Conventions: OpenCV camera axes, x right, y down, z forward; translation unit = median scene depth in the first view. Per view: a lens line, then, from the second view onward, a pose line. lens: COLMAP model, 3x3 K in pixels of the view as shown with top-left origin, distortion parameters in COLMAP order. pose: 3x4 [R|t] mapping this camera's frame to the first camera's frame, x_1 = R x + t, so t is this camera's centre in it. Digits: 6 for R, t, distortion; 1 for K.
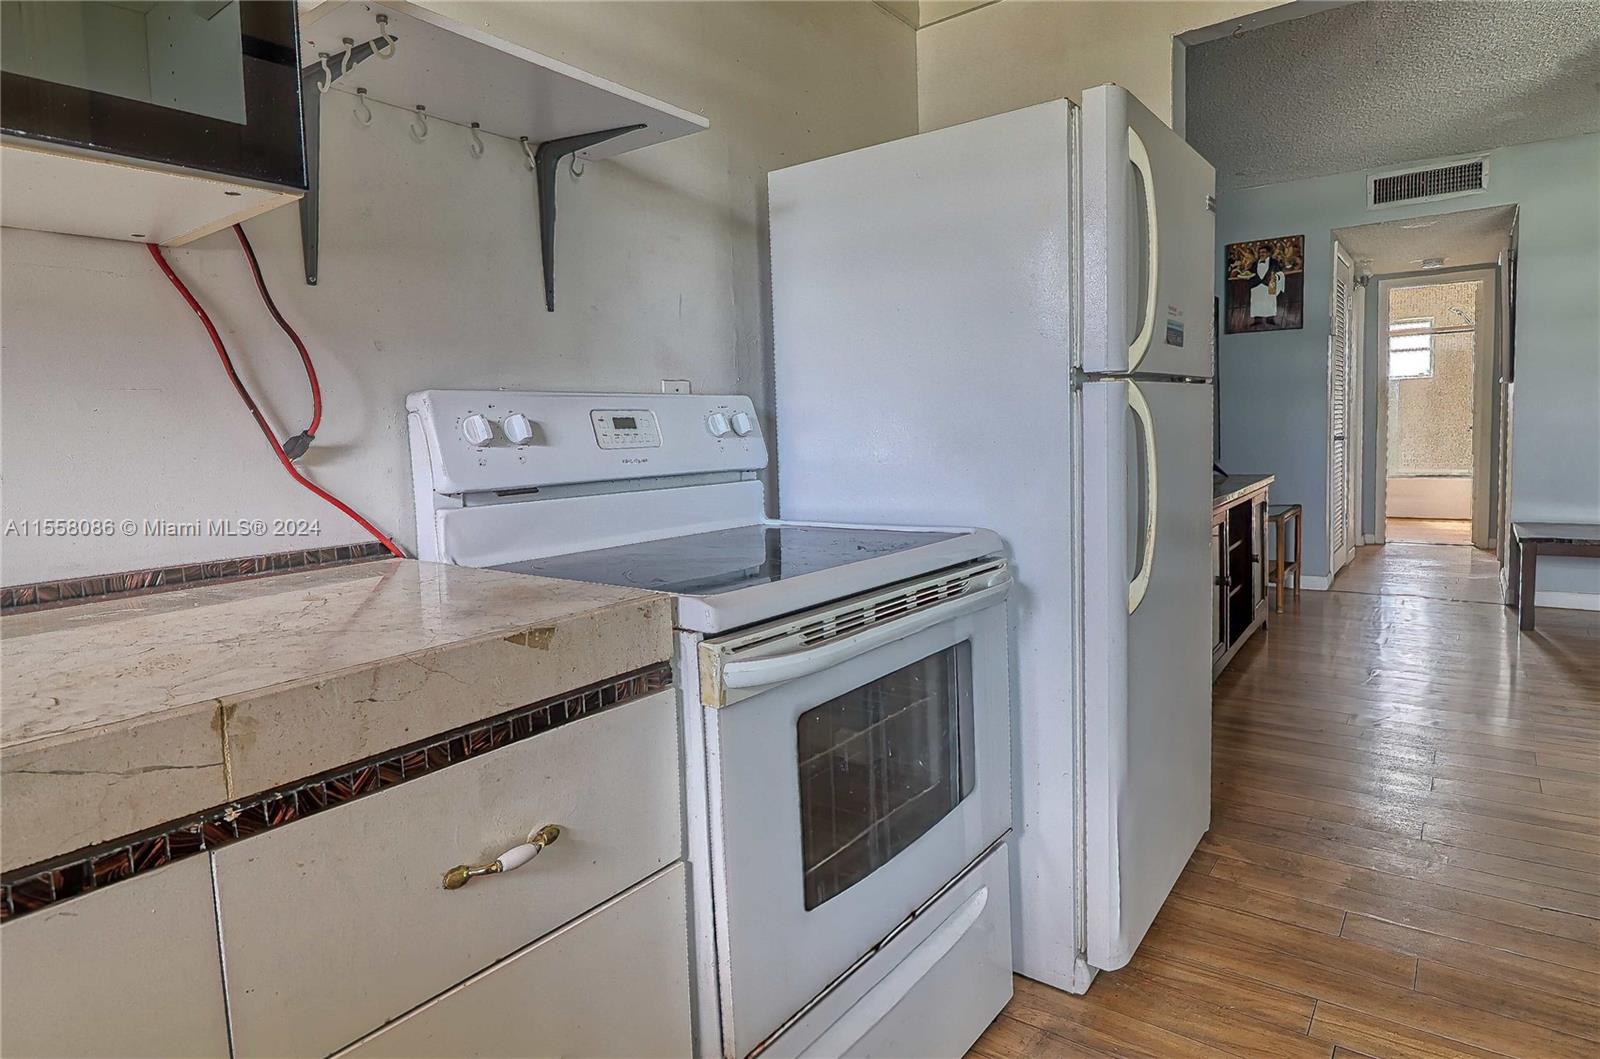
lens RADIAL K [[890.7, 0, 818.0], [0, 890.7, 496.5], [0, 0, 1]] dist [-0.000655, -0.015972]
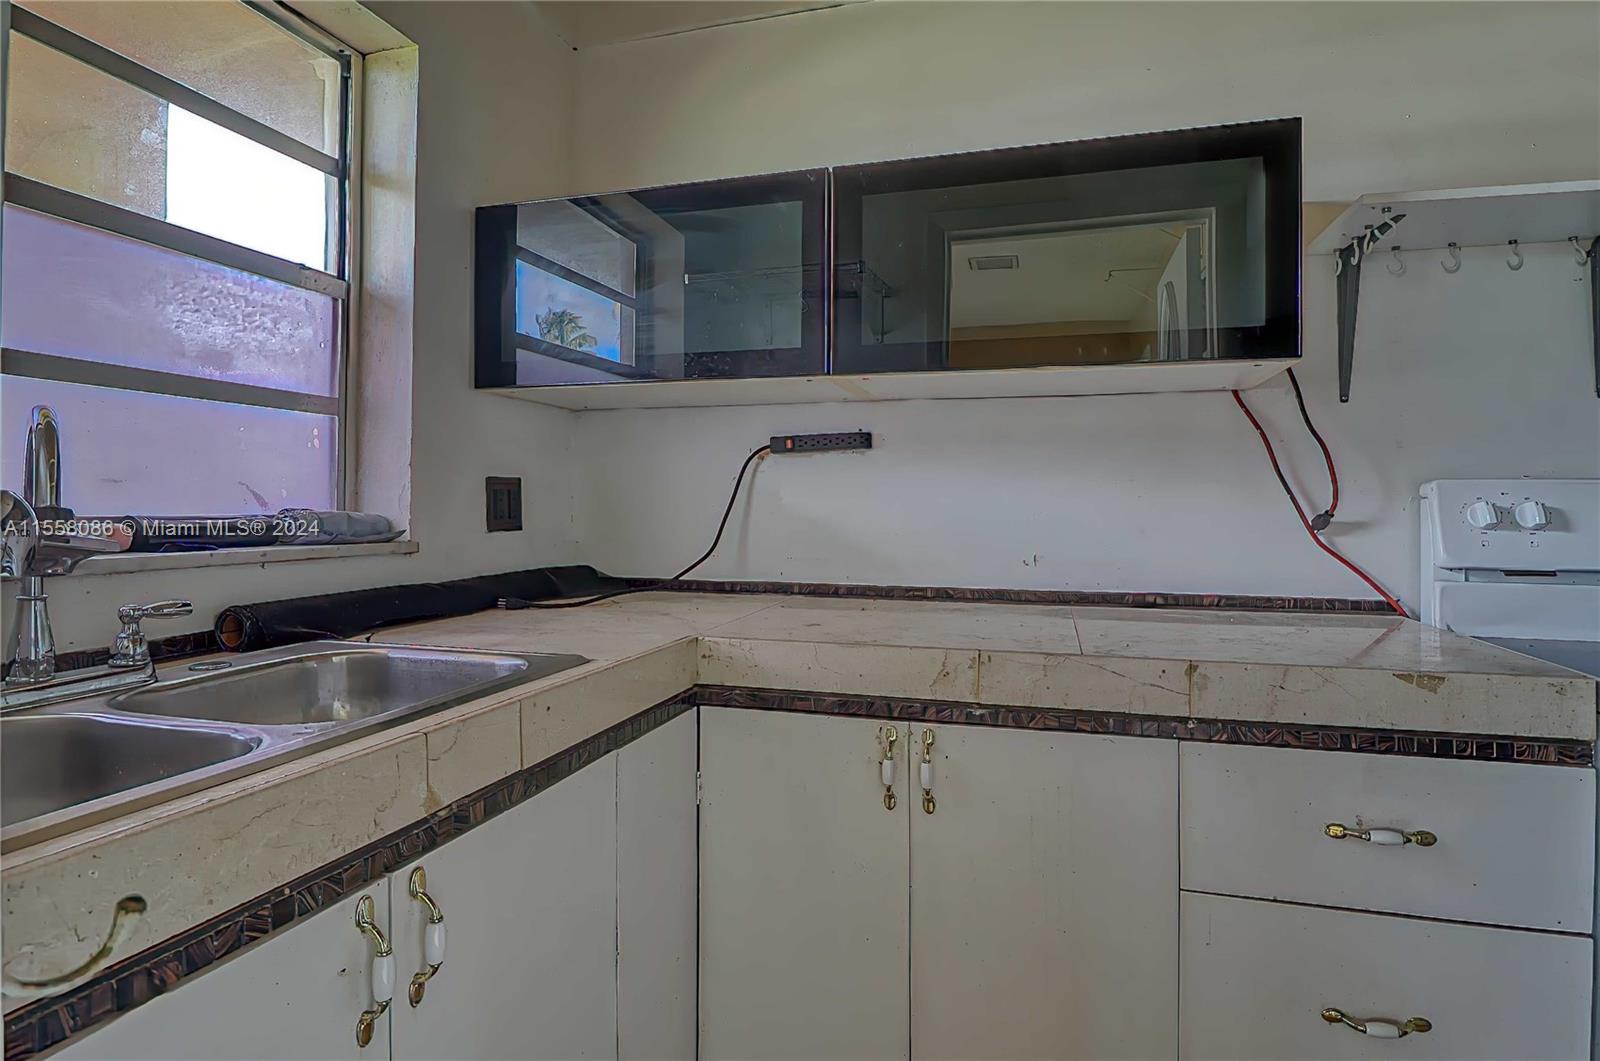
lens RADIAL K [[810.7, 0, 829.4], [0, 810.7, 498.7], [0, 0, 1]] dist [-0.001190, -0.013007]
pose [[0.374148, 0.024433, -0.927047, 0.259604], [-0.091033, 0.995793, -0.010495, -0.008720], [0.922890, 0.088318, 0.374798, -0.155492]]
